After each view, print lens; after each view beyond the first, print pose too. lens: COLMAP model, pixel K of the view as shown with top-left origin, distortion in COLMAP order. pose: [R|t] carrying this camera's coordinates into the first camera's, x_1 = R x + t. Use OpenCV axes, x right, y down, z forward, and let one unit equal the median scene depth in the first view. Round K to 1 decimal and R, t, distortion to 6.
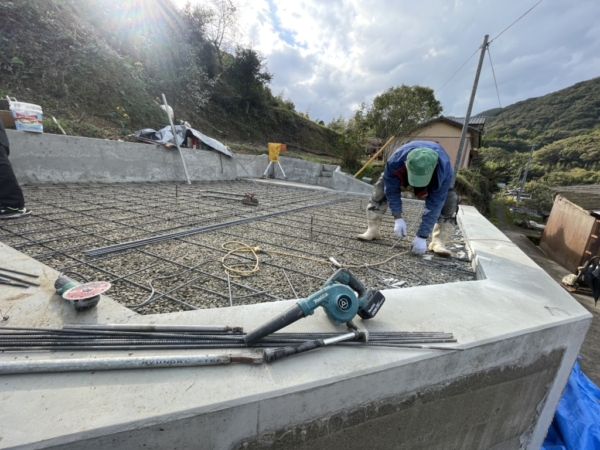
lens RADIAL K [[242.1, 0, 300.0], [0, 242.1, 225.0], [0, 0, 1]] dist [-0.002743, -0.000249]
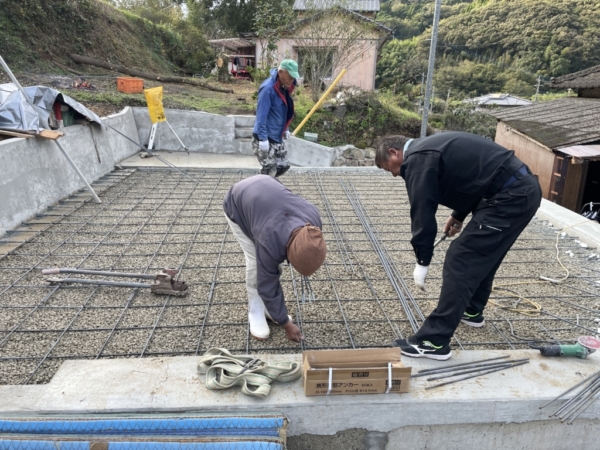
lens RADIAL K [[451.7, 0, 300.0], [0, 451.7, 225.0], [0, 0, 1]] dist [0.106430, -0.136857]
pose [[0.865423, -0.205542, 0.456941, -0.324388], [0.166812, 0.978153, 0.124061, -0.101036], [-0.472458, -0.031142, 0.880803, -0.062550]]
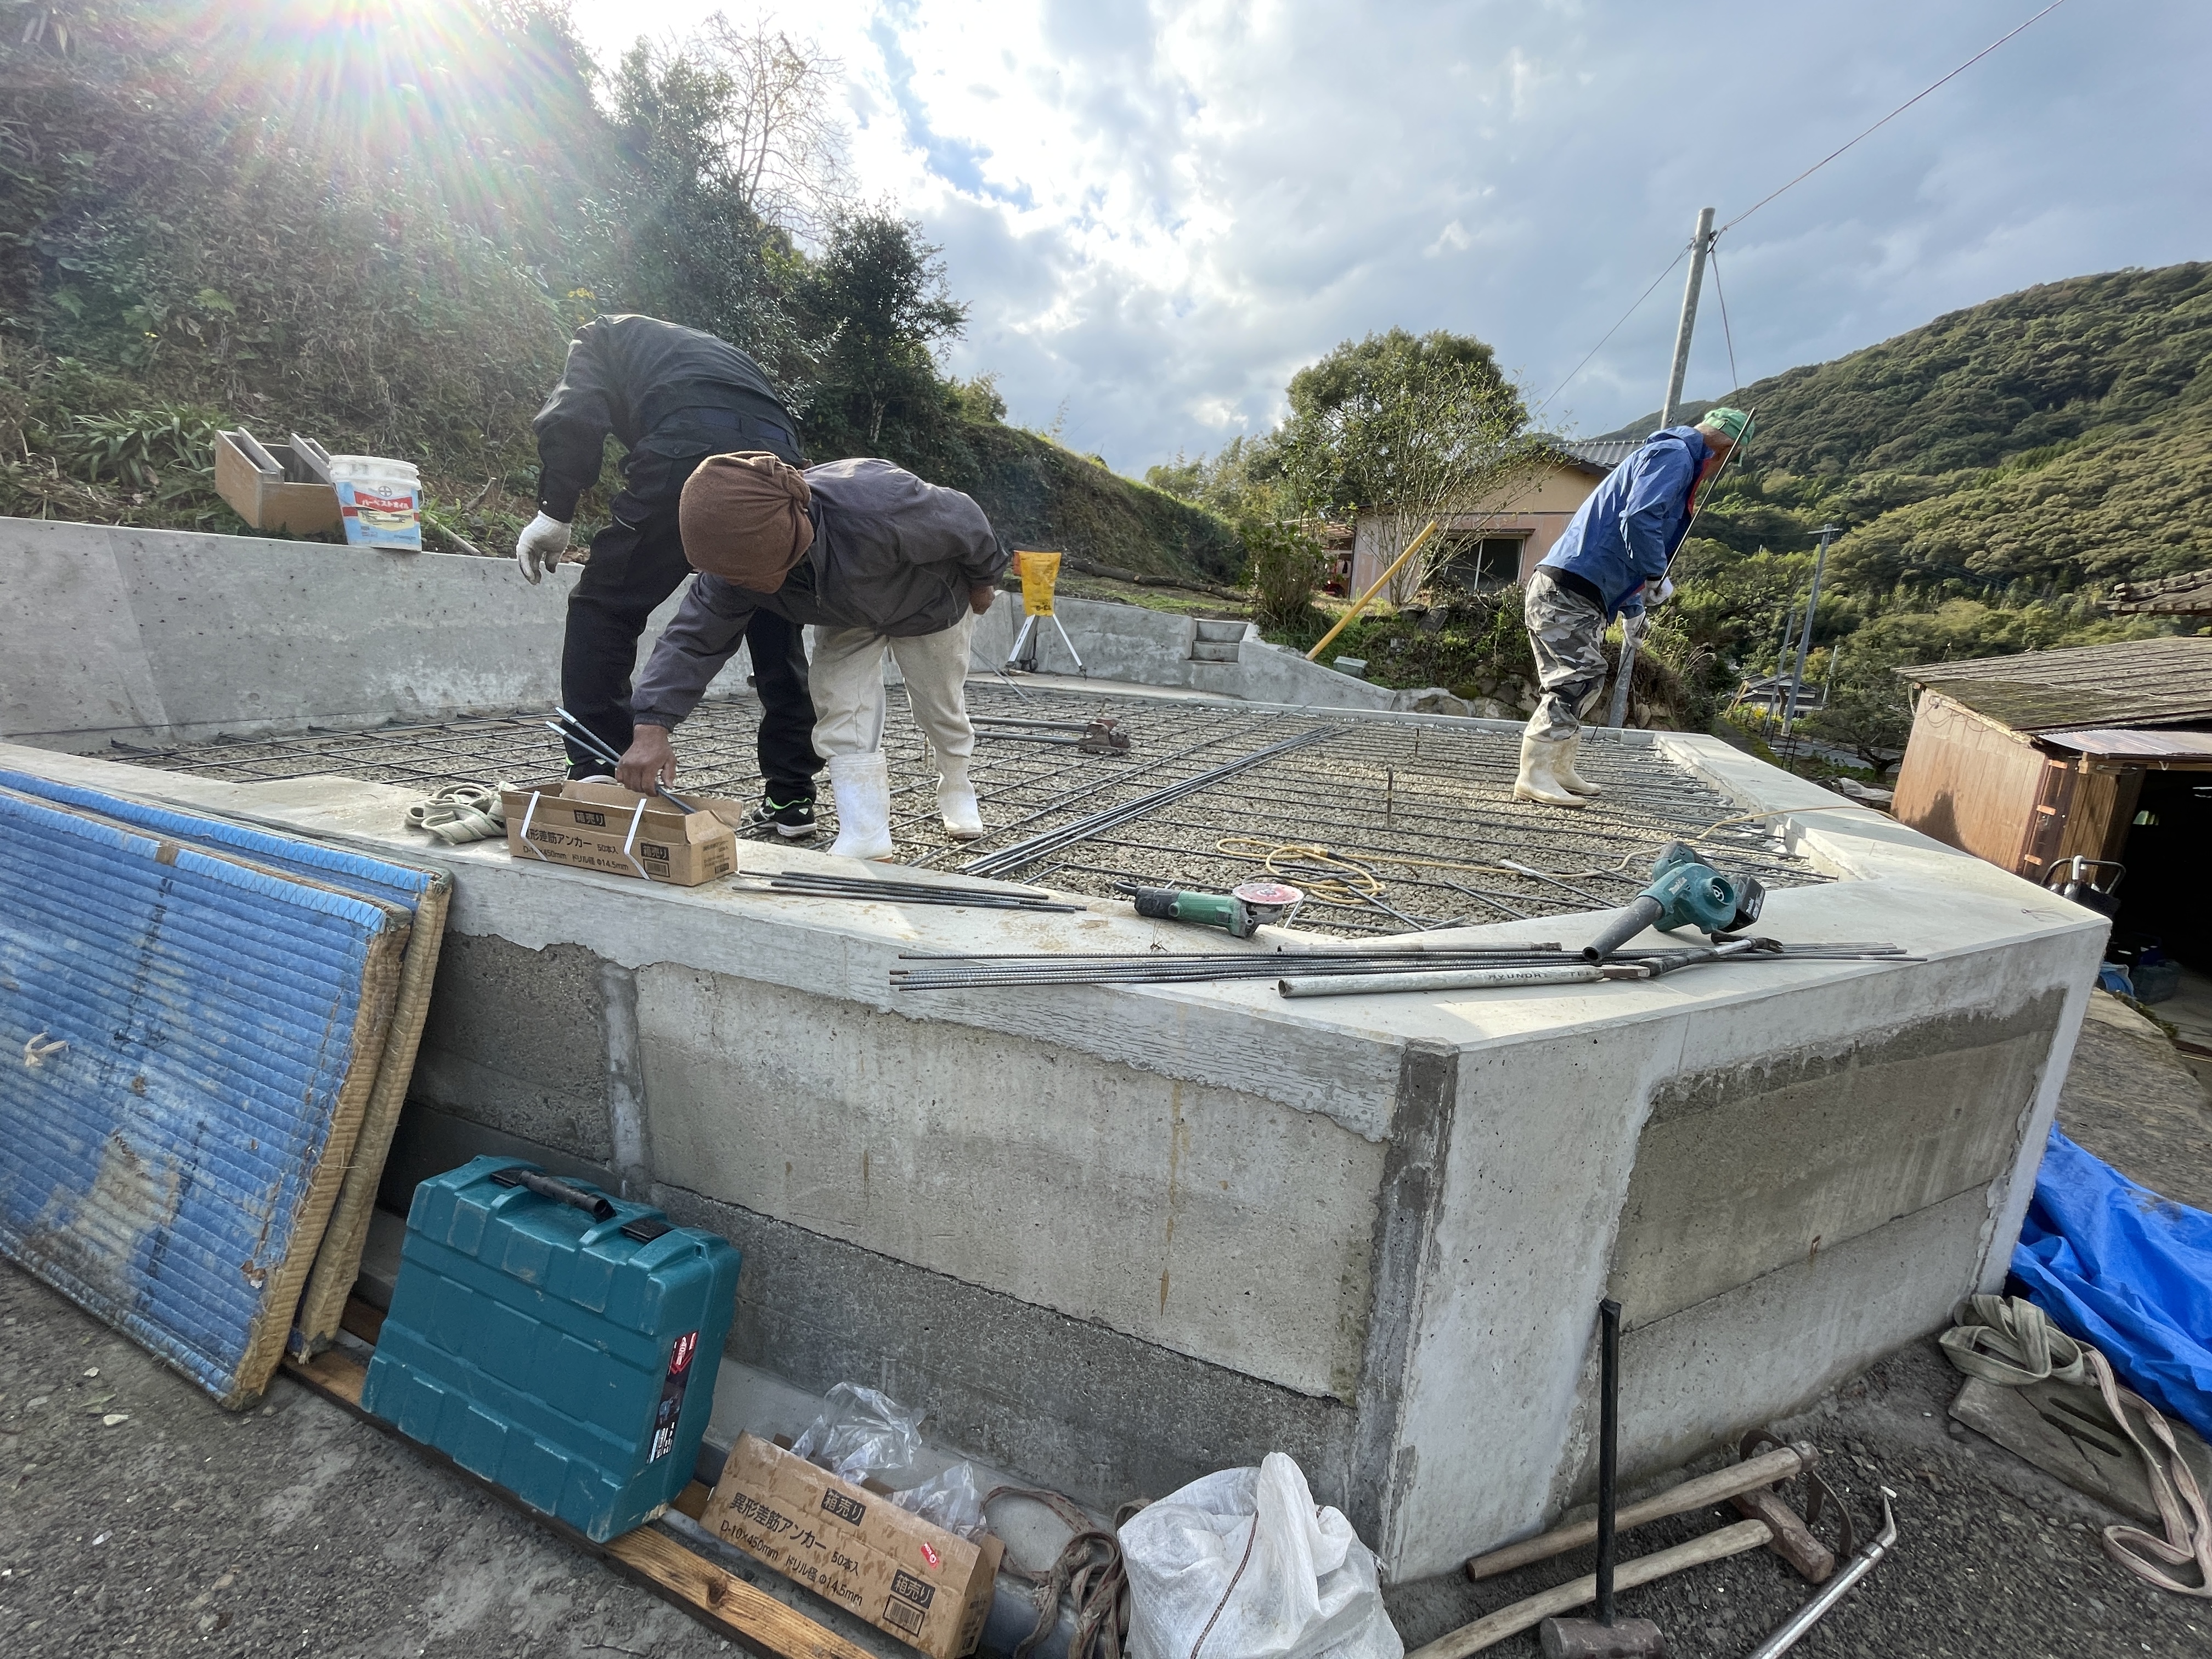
lens RADIAL K [[890.6, 0, 1106.0], [0, 890.6, 829.5], [0, 0, 1]] dist [0.000745, -0.002635]
pose [[0.995174, -0.051375, 0.083606, -0.121266], [0.052234, 0.998602, -0.008113, 0.011081], [-0.083072, 0.012441, 0.996466, -0.080172]]
